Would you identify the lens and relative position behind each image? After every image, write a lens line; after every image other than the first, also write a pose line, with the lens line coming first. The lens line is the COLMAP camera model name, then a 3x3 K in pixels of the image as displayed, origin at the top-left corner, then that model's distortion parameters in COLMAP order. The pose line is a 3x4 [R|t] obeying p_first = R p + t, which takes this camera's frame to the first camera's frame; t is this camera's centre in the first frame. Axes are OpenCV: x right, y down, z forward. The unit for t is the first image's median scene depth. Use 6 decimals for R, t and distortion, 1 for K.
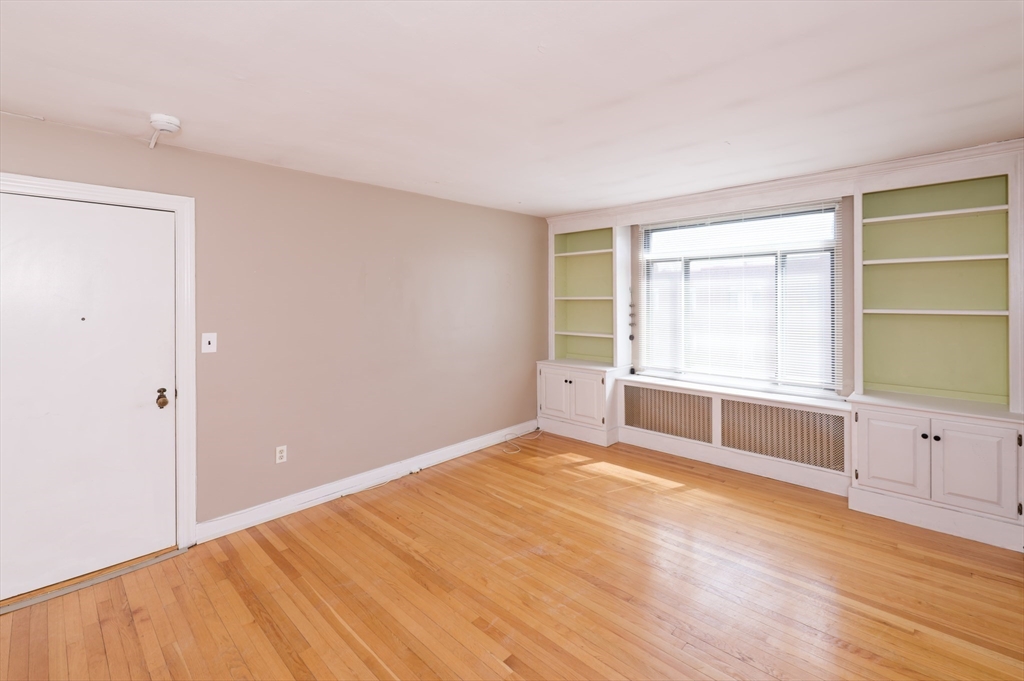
lens RADIAL K [[447.3, 0, 495.4], [0, 447.3, 299.7], [0, 0, 1]] dist [0.002149, -0.002794]
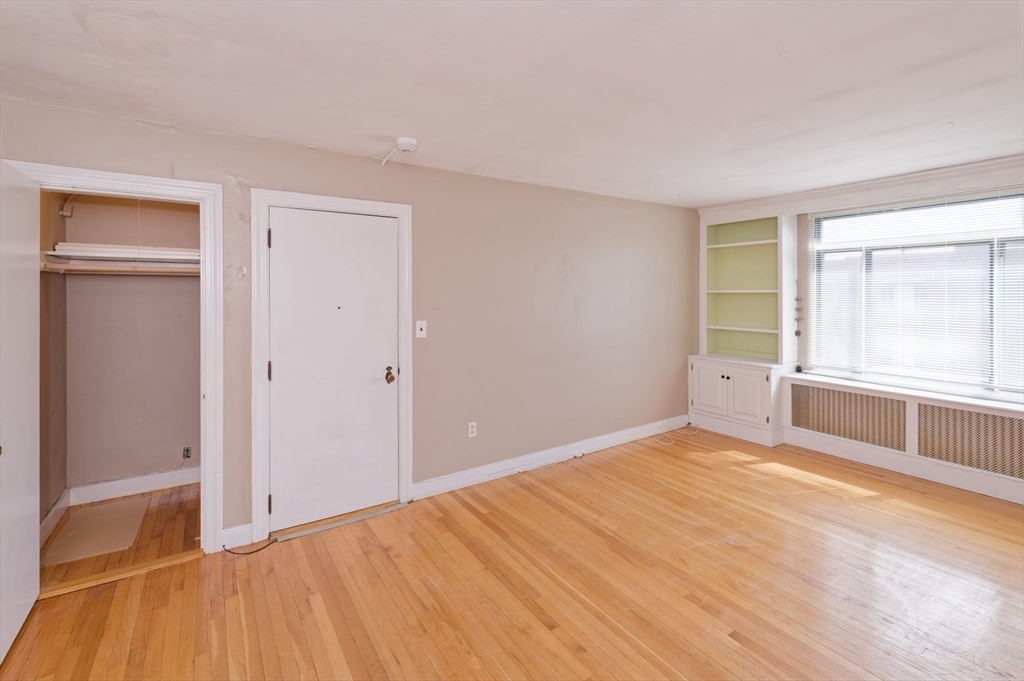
lens RADIAL K [[447.3, 0, 502.6], [0, 447.3, 294.8], [0, 0, 1]] dist [0.002149, -0.002794]
pose [[0.977003, 0.003437, -0.213198, -0.136944], [-0.002383, 0.999984, 0.005200, -0.000107], [0.213212, -0.004573, 0.976995, -0.069022]]
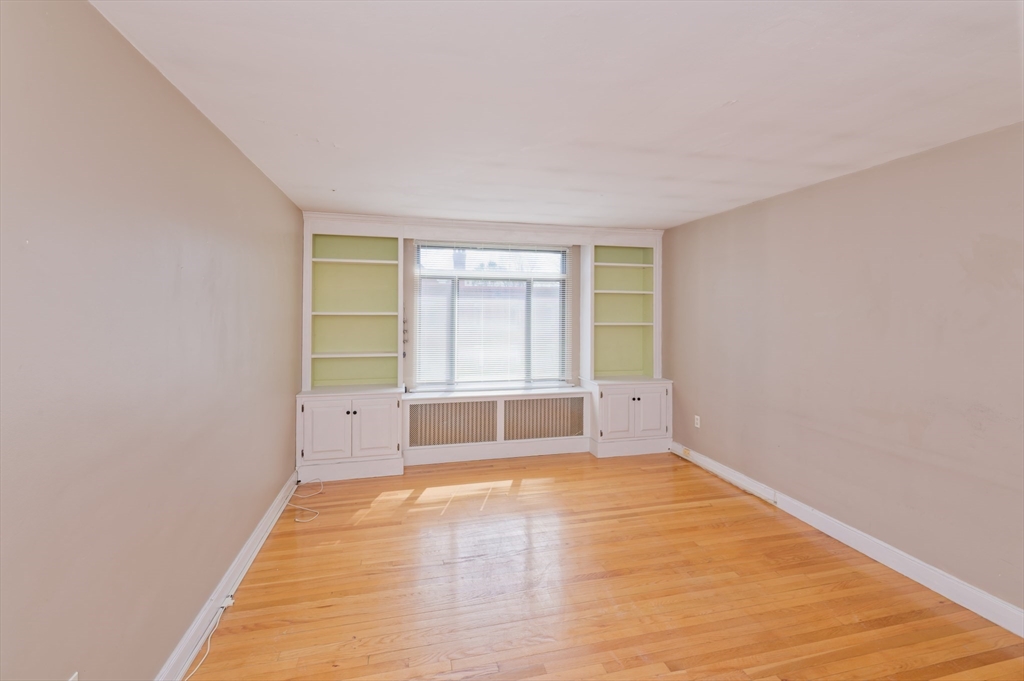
lens RADIAL K [[447.3, 0, 531.3], [0, 447.3, 311.2], [0, 0, 1]] dist [0.002149, -0.002794]
pose [[0.520593, 0.007013, 0.853776, -0.504168], [-0.005169, 0.999974, -0.005063, -0.007800], [-0.853789, -0.001777, 0.520616, 0.357996]]
